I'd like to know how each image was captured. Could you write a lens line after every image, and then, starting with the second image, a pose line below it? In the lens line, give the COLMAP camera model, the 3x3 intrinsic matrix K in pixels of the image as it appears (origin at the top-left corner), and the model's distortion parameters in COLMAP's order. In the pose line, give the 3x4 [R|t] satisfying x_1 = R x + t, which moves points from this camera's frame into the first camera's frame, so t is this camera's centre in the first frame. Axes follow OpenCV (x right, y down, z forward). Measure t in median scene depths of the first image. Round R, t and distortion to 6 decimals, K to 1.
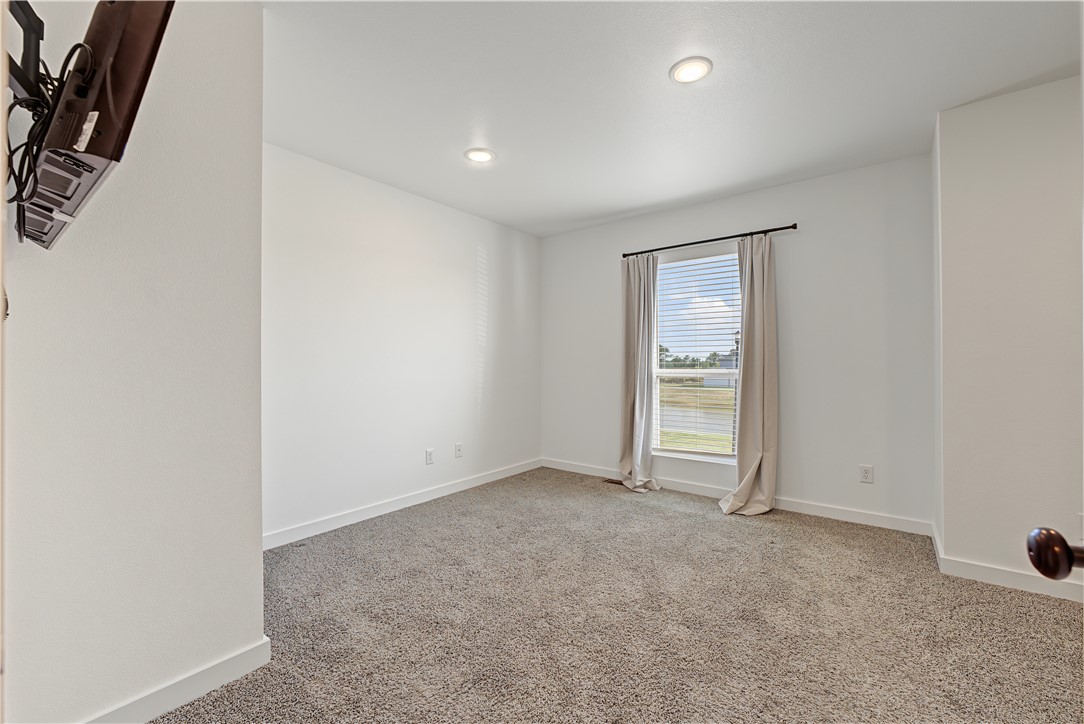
lens RADIAL K [[443.2, 0, 543.4], [0, 443.2, 359.9], [0, 0, 1]] dist [-0.000502, 0.000086]
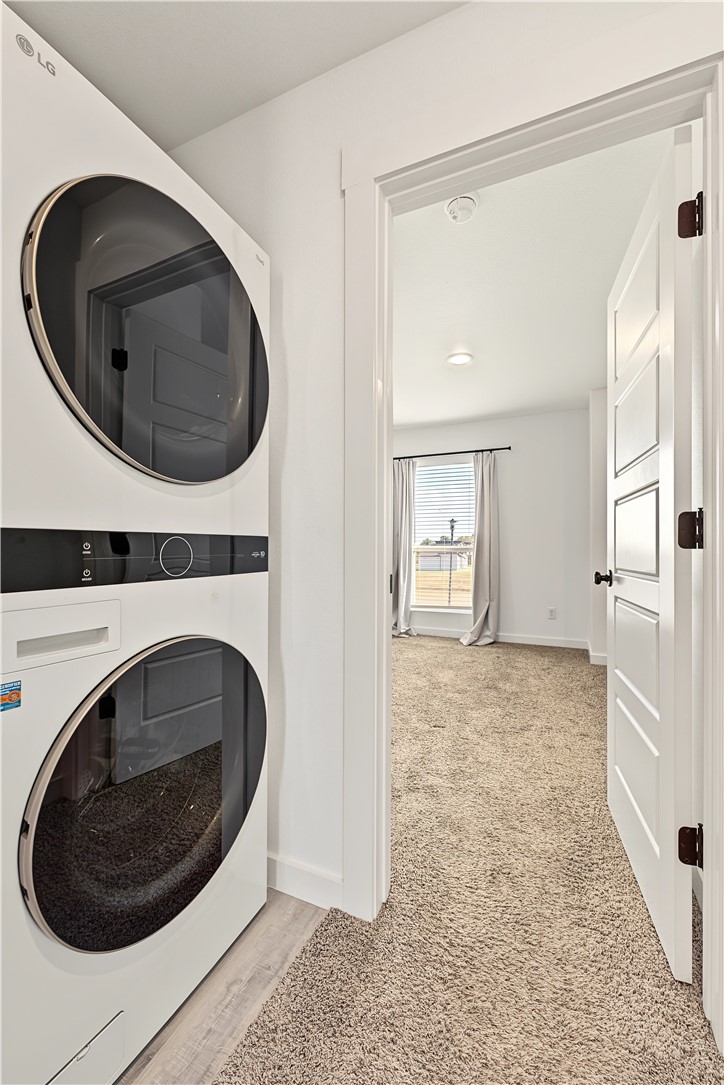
lens RADIAL K [[443.6, 0, 362.0], [0, 443.6, 542.5], [0, 0, 1]] dist [-0.000502, 0.000086]
pose [[0.974256, 0.008717, 0.225274, -0.241035], [-0.007631, 0.999955, -0.005693, 0.024025], [-0.225313, 0.003827, 0.974279, -0.323614]]
